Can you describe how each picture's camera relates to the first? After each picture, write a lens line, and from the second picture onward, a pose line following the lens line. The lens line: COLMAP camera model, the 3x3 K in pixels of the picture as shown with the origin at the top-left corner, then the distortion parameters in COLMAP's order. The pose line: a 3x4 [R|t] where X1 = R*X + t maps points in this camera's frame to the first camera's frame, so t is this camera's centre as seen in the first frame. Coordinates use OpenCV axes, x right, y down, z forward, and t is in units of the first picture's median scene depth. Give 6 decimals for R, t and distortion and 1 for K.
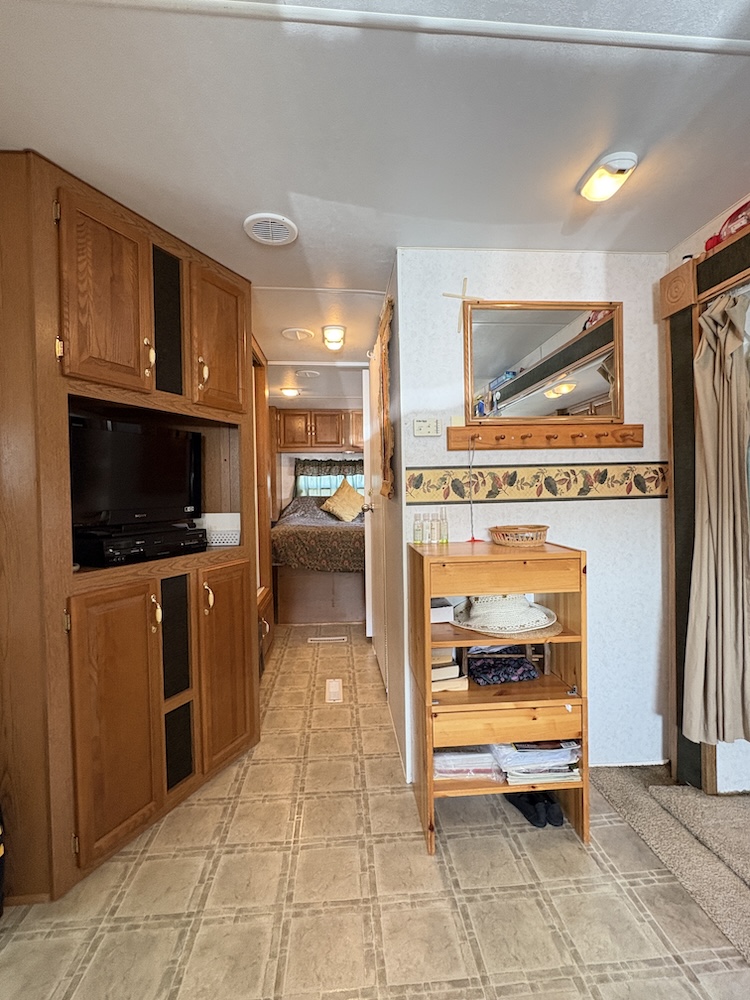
lens RADIAL K [[483.8, 0, 369.0], [0, 483.8, 496.0], [0, 0, 1]] dist [0.002050, -0.001664]
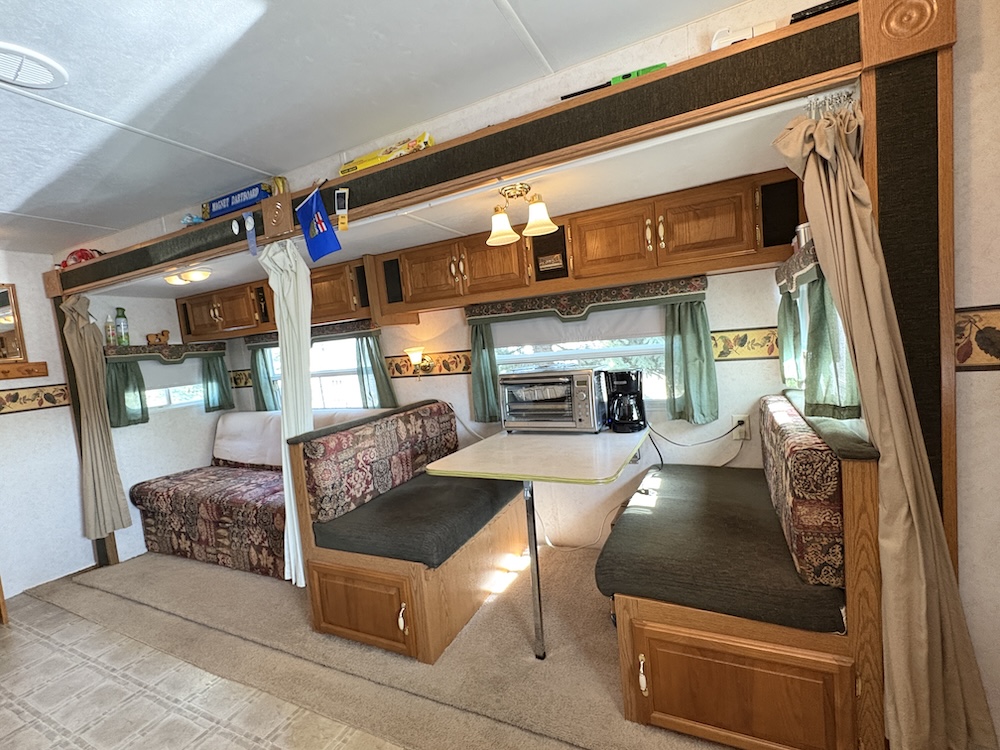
lens RADIAL K [[445.0, 0, 498.5], [0, 445.0, 375.9], [0, 0, 1]] dist [-0.001048, 0.000251]
pose [[0.500041, -0.089673, 0.861346, 0.047790], [0.089935, 0.994624, 0.051338, -0.044063], [-0.861319, 0.051794, 0.505417, -1.053182]]
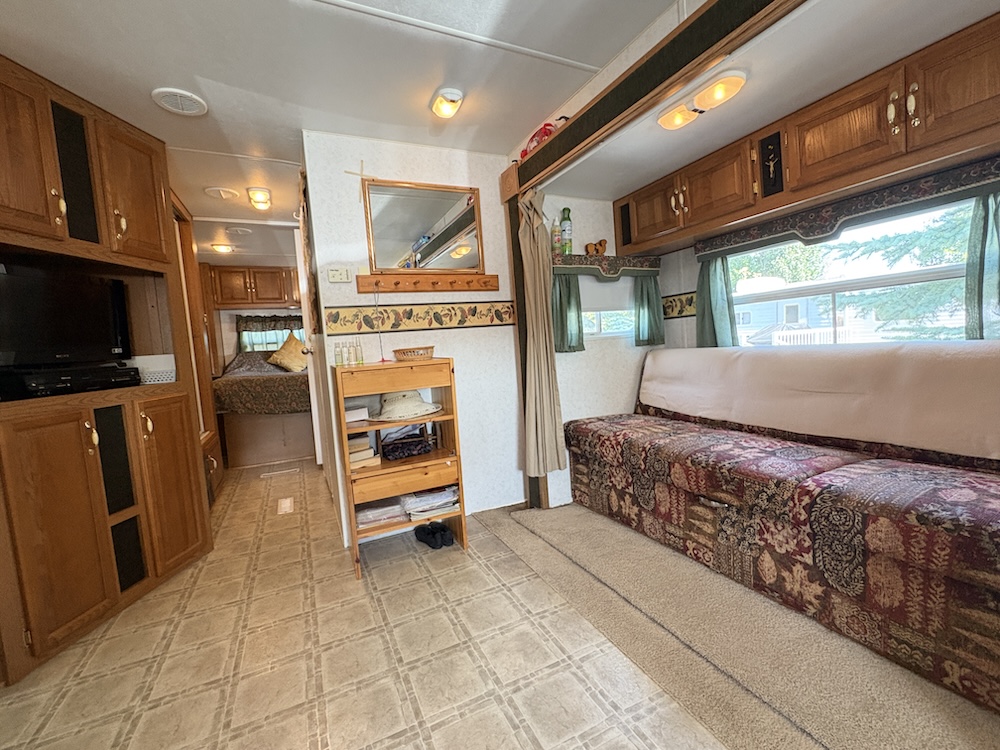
lens RADIAL K [[445.0, 0, 505.0], [0, 445.0, 374.5], [0, 0, 1]] dist [-0.001048, 0.000251]
pose [[0.928757, -0.073061, 0.363419, 0.077999], [0.055456, 0.996737, 0.058658, 0.076688], [-0.366518, -0.034325, 0.929777, -0.275477]]
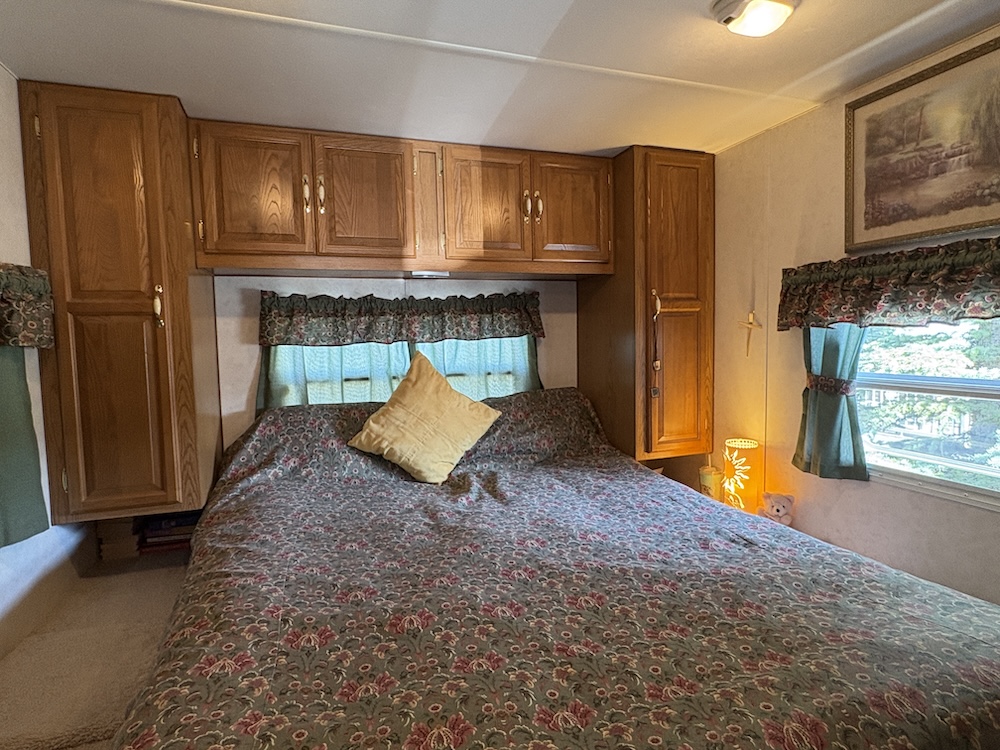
lens RADIAL K [[551.7, 0, 501.9], [0, 551.7, 374.7], [0, 0, 1]] dist [0.003792, 0.000165]
pose [[0.961867, -0.027522, 0.272129, -0.314763], [0.016221, 0.998913, 0.043692, -0.112725], [-0.273036, -0.037612, 0.961268, 1.892314]]
